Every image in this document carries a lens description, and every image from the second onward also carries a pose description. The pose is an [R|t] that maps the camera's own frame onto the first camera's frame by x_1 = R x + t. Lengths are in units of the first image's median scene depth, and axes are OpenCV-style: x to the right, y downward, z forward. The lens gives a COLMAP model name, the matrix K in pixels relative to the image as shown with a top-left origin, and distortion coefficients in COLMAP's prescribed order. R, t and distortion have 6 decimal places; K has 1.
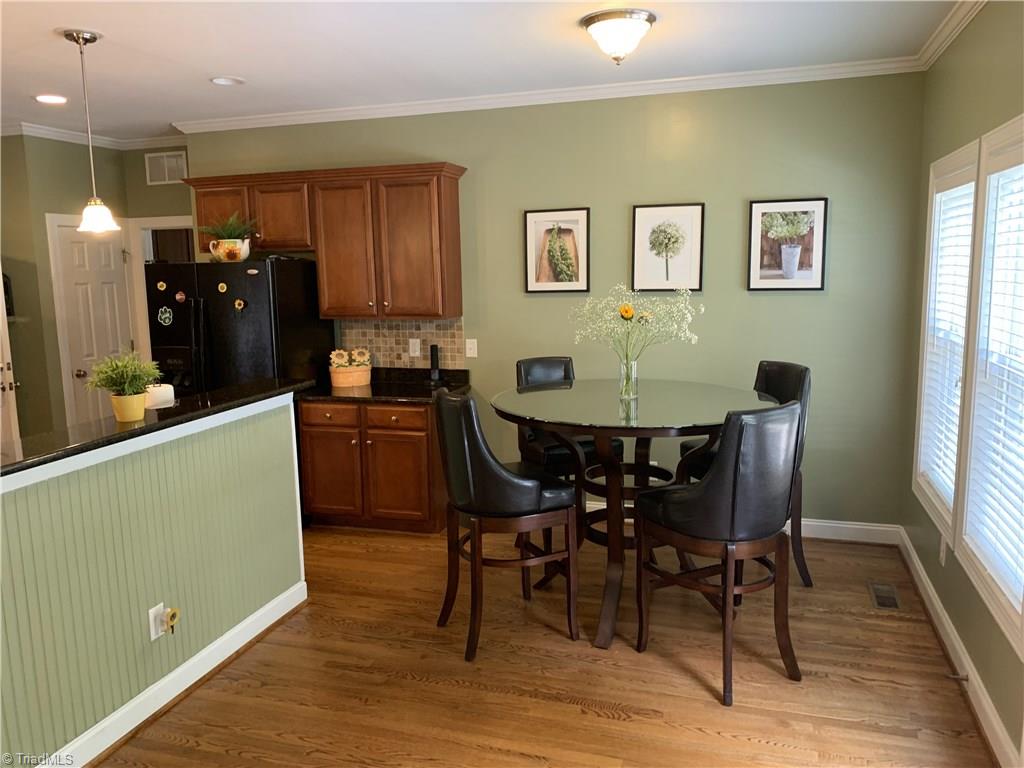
lens RADIAL K [[772.8, 0, 510.3], [0, 772.8, 380.9], [0, 0, 1]] dist [0.015772, -0.000151]
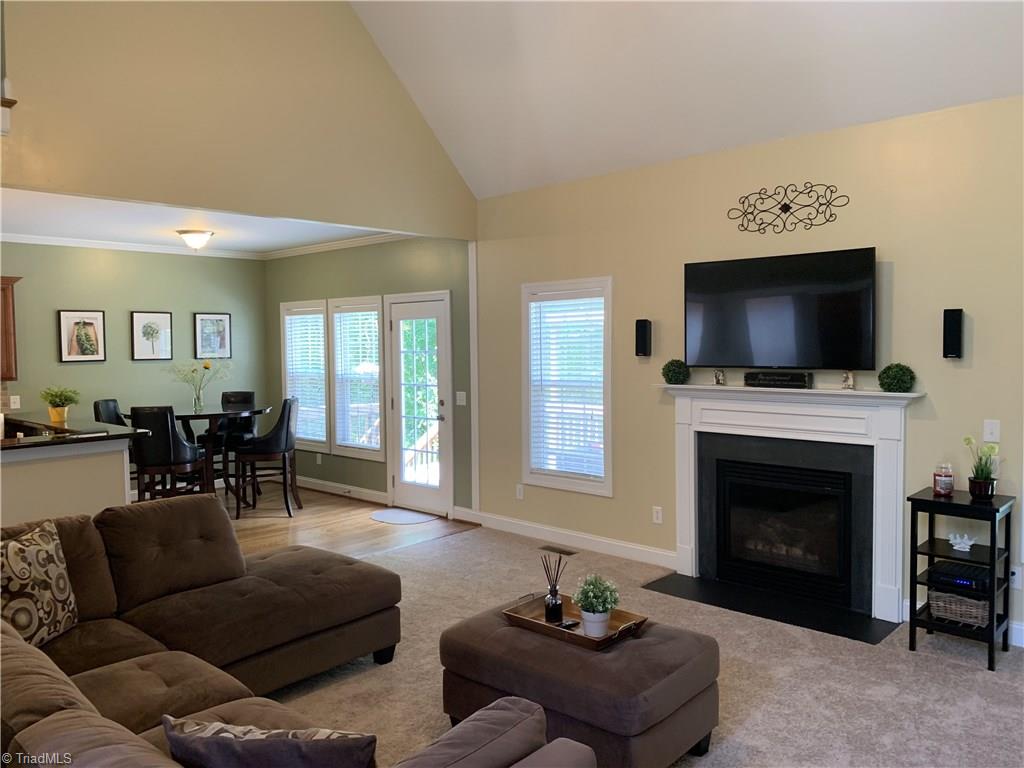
lens RADIAL K [[772.8, 0, 511.2], [0, 772.8, 381.5], [0, 0, 1]] dist [0.015772, -0.000151]
pose [[0.414737, -0.036858, 0.909195, -1.034546], [0.128290, 0.991567, -0.018323, 0.067647], [-0.900853, 0.124240, 0.415968, -0.450506]]
